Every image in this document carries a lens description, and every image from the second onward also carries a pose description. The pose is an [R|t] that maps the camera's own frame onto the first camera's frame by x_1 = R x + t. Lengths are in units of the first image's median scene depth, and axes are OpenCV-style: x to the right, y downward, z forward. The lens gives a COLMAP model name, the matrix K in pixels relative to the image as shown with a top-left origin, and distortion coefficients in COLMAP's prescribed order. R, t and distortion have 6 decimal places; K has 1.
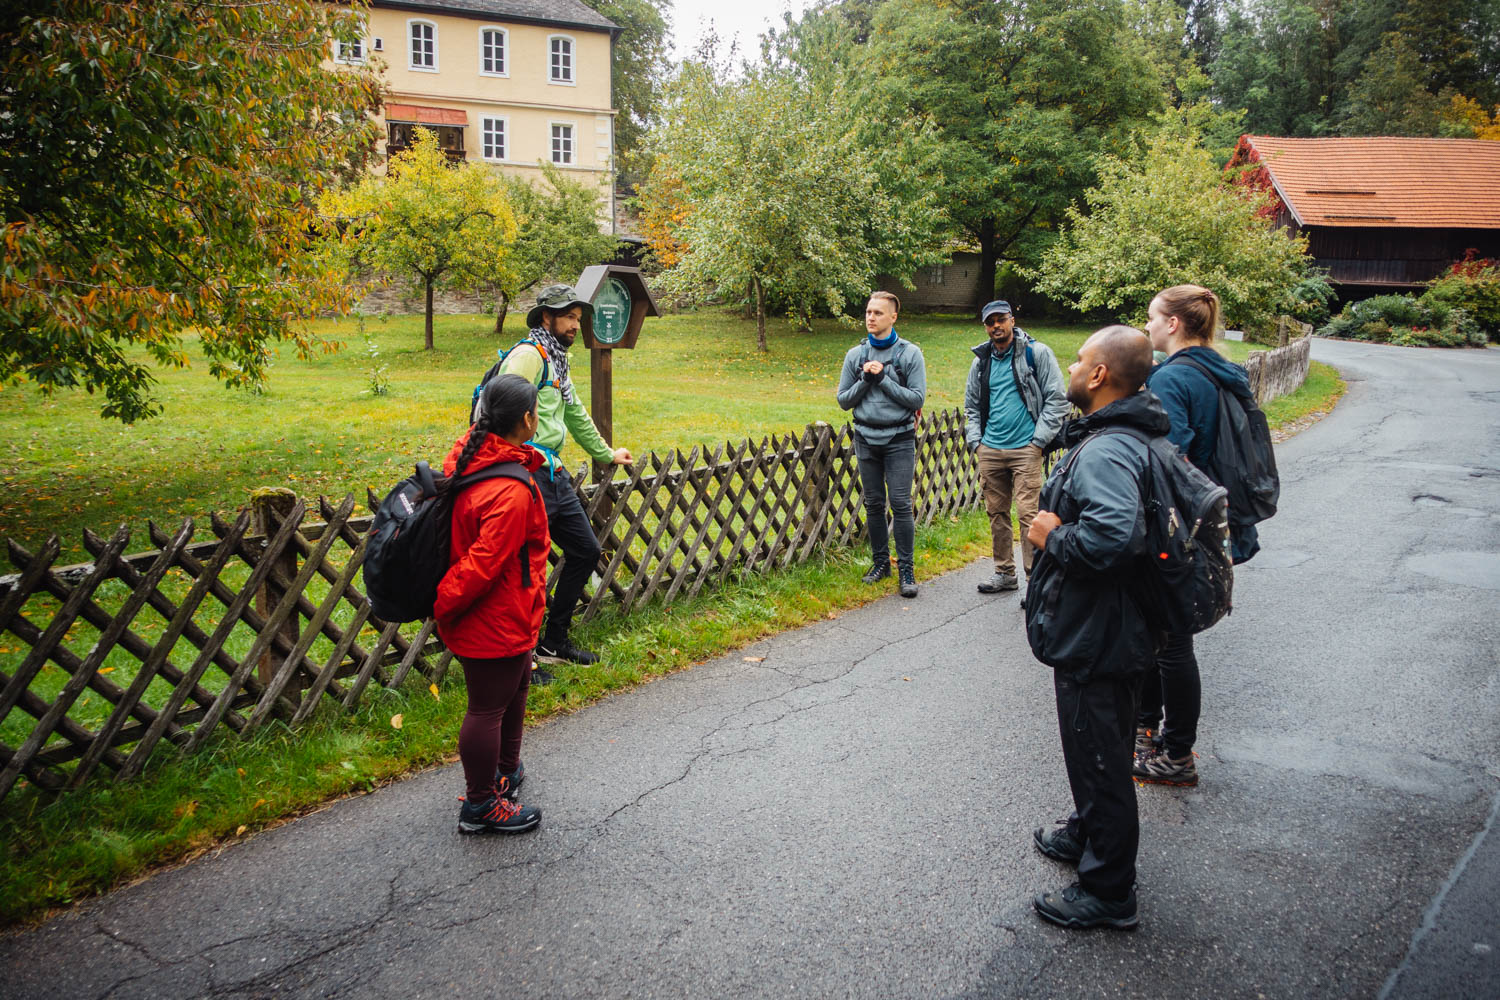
lens RADIAL K [[1011.5, 0, 750.0], [0, 1011.5, 500.0], [0, 0, 1]] dist [-0.022550, 0.005992]
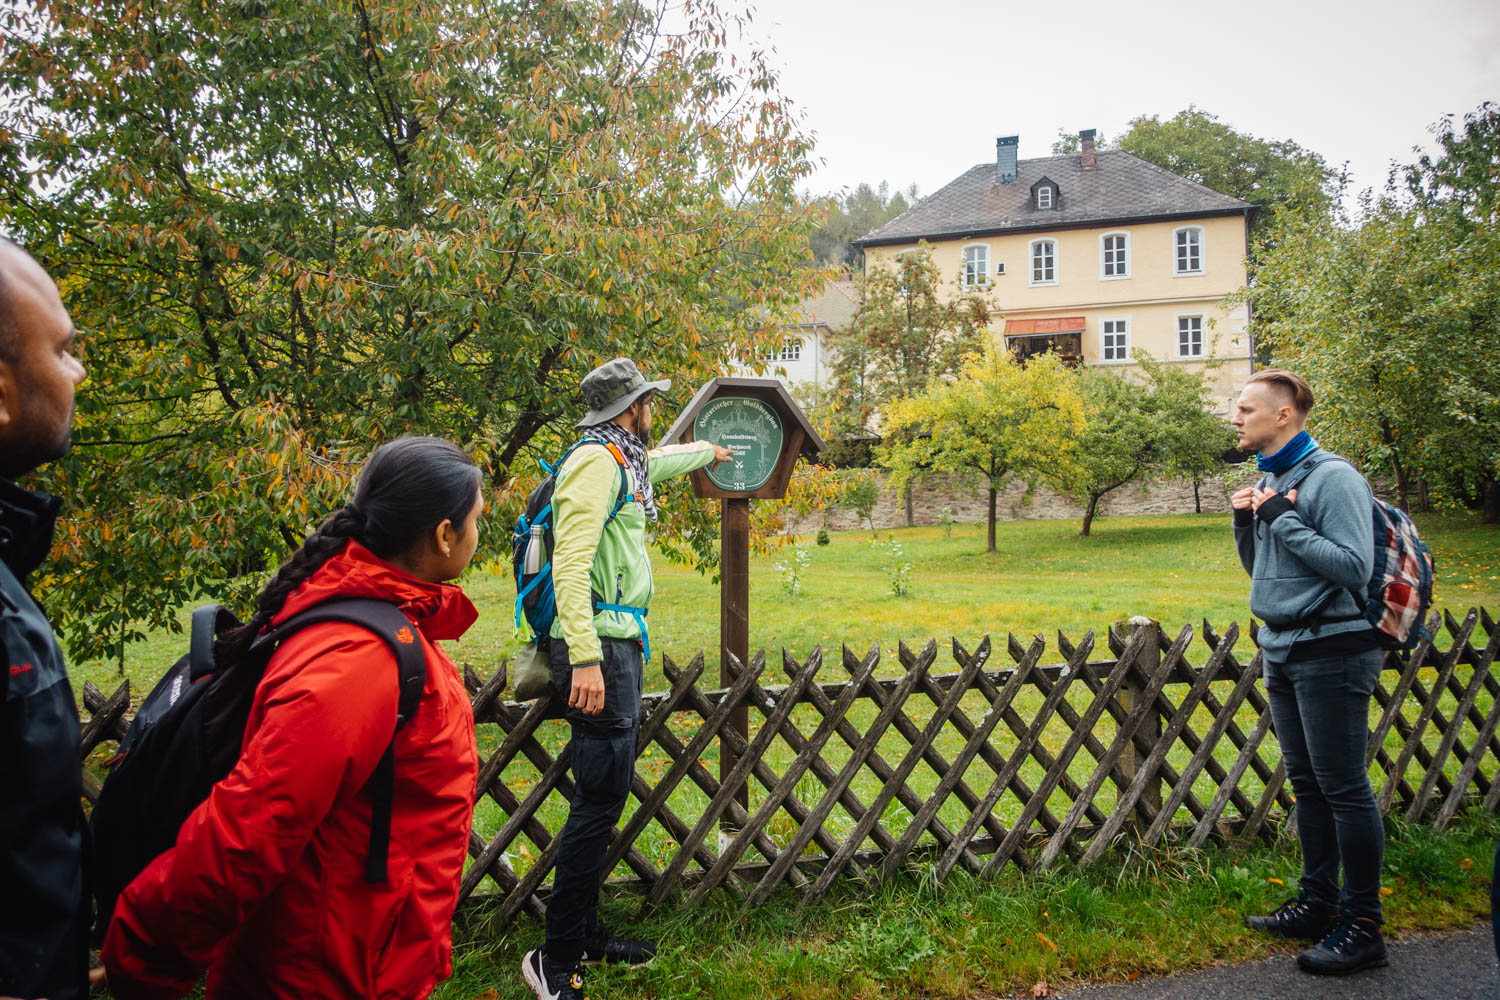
lens RADIAL K [[1011.5, 0, 750.0], [0, 1011.5, 500.0], [0, 0, 1]] dist [-0.022550, 0.005992]
pose [[0.798198, -0.046166, -0.600623, 0.059929], [-0.080609, 0.979906, -0.182445, -0.004702], [0.596977, 0.194043, 0.778438, 0.098155]]
